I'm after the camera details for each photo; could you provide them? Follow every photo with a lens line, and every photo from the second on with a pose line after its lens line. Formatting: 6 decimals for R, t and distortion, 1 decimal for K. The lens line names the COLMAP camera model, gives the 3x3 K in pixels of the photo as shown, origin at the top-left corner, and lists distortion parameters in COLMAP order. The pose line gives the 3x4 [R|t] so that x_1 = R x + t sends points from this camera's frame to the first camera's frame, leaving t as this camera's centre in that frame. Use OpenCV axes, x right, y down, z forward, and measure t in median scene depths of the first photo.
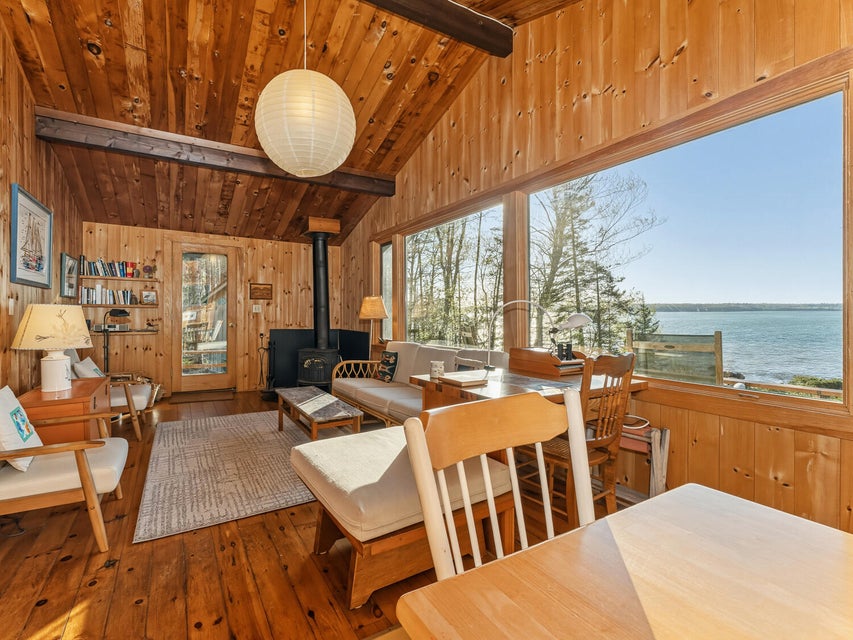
lens RADIAL K [[395.7, 0, 435.0], [0, 395.7, 315.2], [0, 0, 1]] dist [-0.002400, 0.000500]
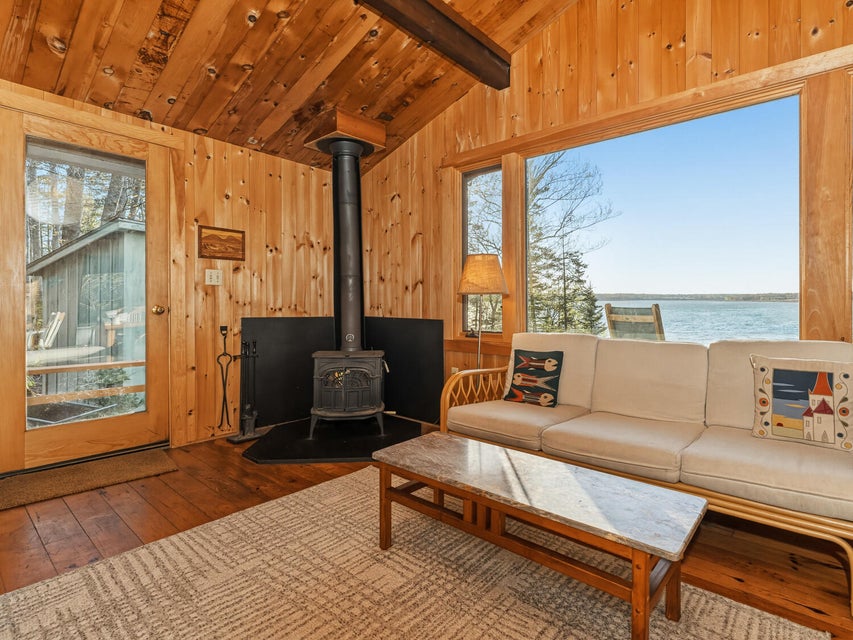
lens RADIAL K [[389.1, 0, 450.8], [0, 389.1, 308.7], [0, 0, 1]] dist [-0.001810, 0.000591]
pose [[0.931131, -0.006147, 0.364632, -0.423521], [0.005730, 0.999981, 0.002224, 0.029265], [-0.364639, 0.000019, 0.931149, 0.516699]]
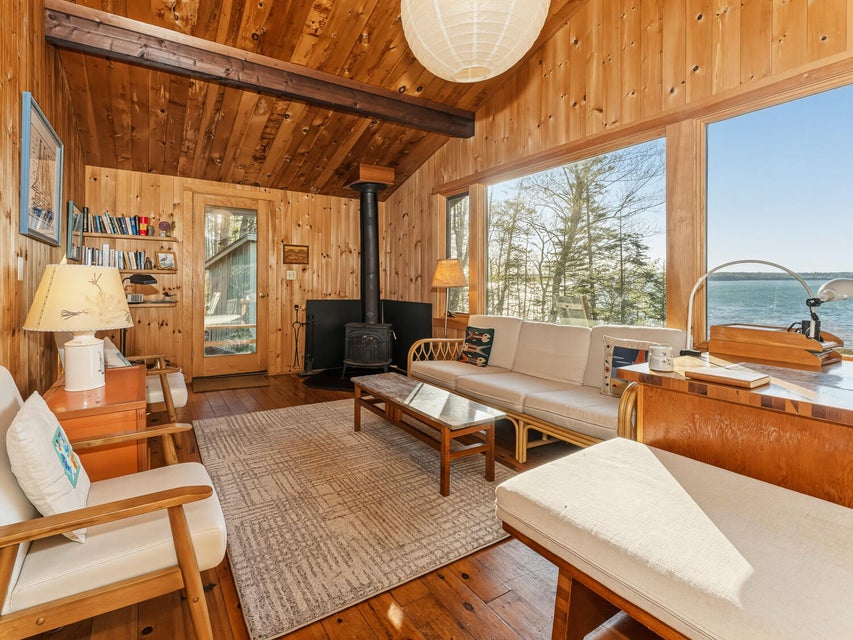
lens RADIAL K [[395.7, 0, 404.9], [0, 395.7, 284.7], [0, 0, 1]] dist [-0.002400, 0.000500]
pose [[0.999655, 0.001072, 0.026255, -0.282035], [-0.001053, 0.999999, -0.000757, 0.004894], [-0.026256, 0.000729, 0.999655, 0.194570]]
